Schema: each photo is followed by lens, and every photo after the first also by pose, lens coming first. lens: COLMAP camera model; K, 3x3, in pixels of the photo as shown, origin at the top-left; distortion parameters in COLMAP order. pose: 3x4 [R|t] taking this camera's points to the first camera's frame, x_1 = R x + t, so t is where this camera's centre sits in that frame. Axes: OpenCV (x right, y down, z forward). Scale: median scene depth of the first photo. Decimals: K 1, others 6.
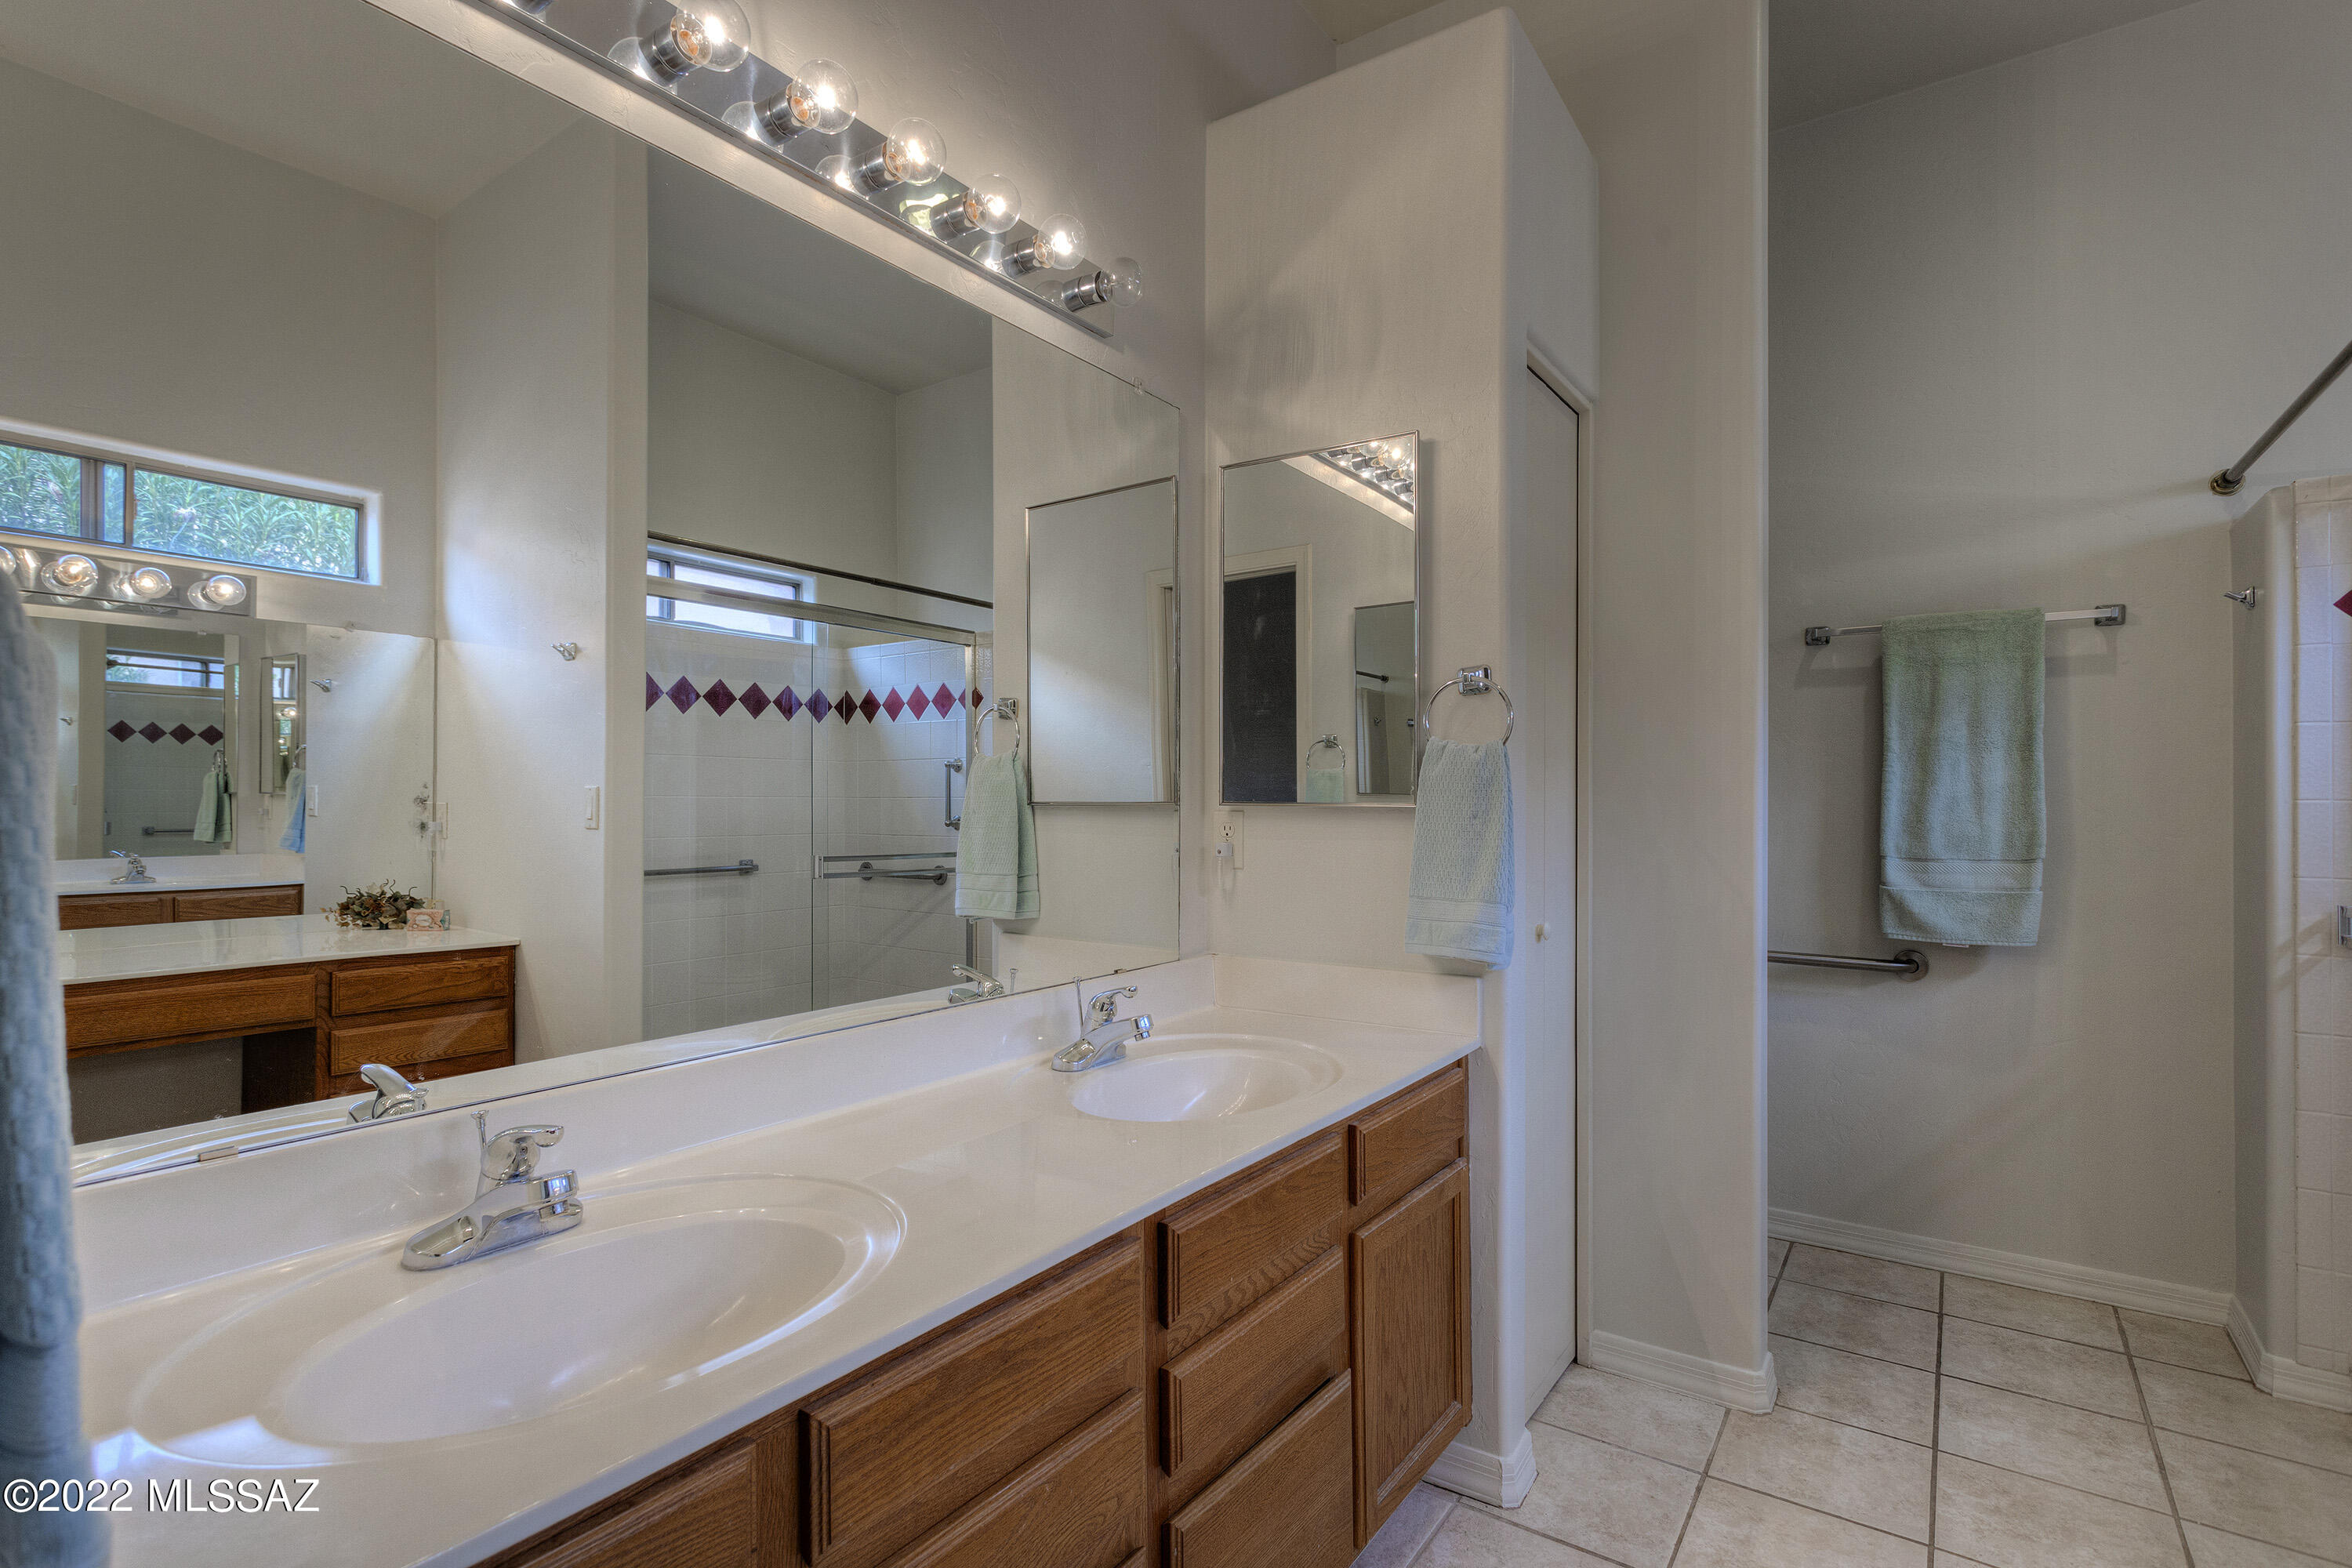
lens RADIAL K [[1135.6, 0, 1176.0], [0, 1135.6, 784.0], [0, 0, 1]] dist [-0.003666, -0.000064]
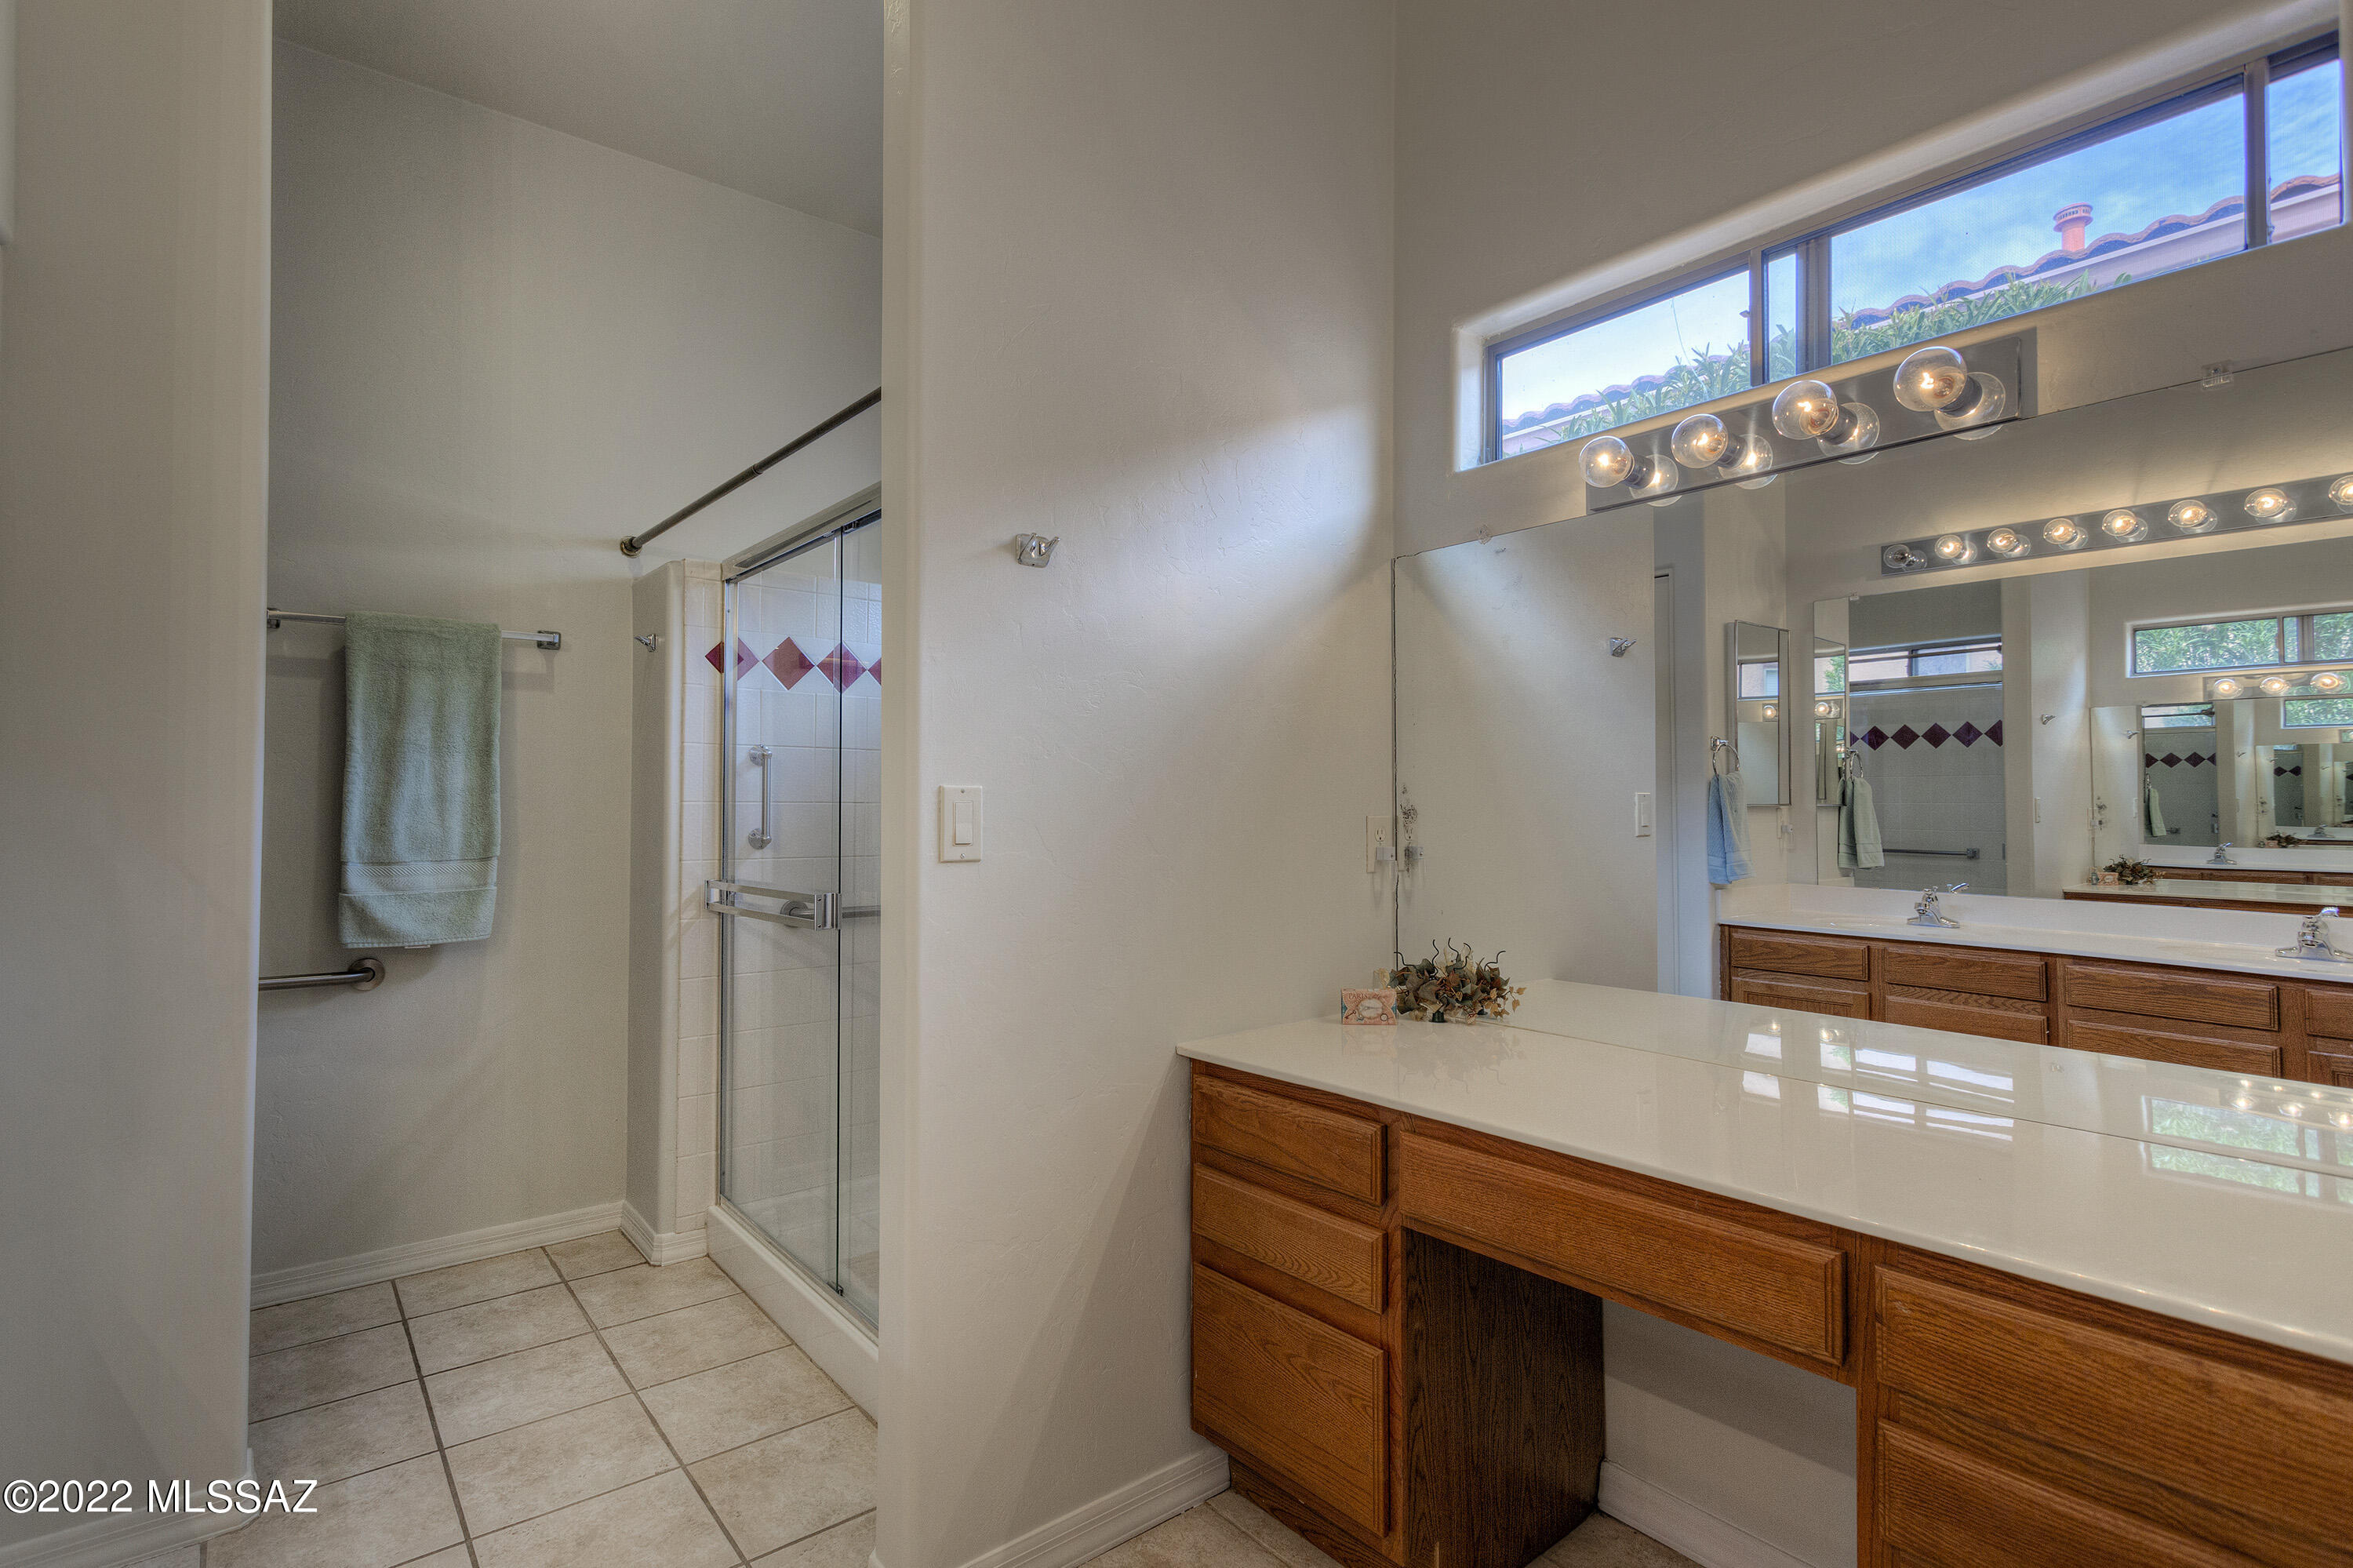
lens RADIAL K [[1126.0, 0, 1176.5], [0, 1126.0, 785.5], [0, 0, 1]] dist [0.003291, 0.000893]
pose [[0.269144, 0.012432, 0.963020, -0.099104], [-0.013009, 0.999872, -0.009272, -0.000188], [-0.963012, -0.010032, 0.269272, 0.085475]]
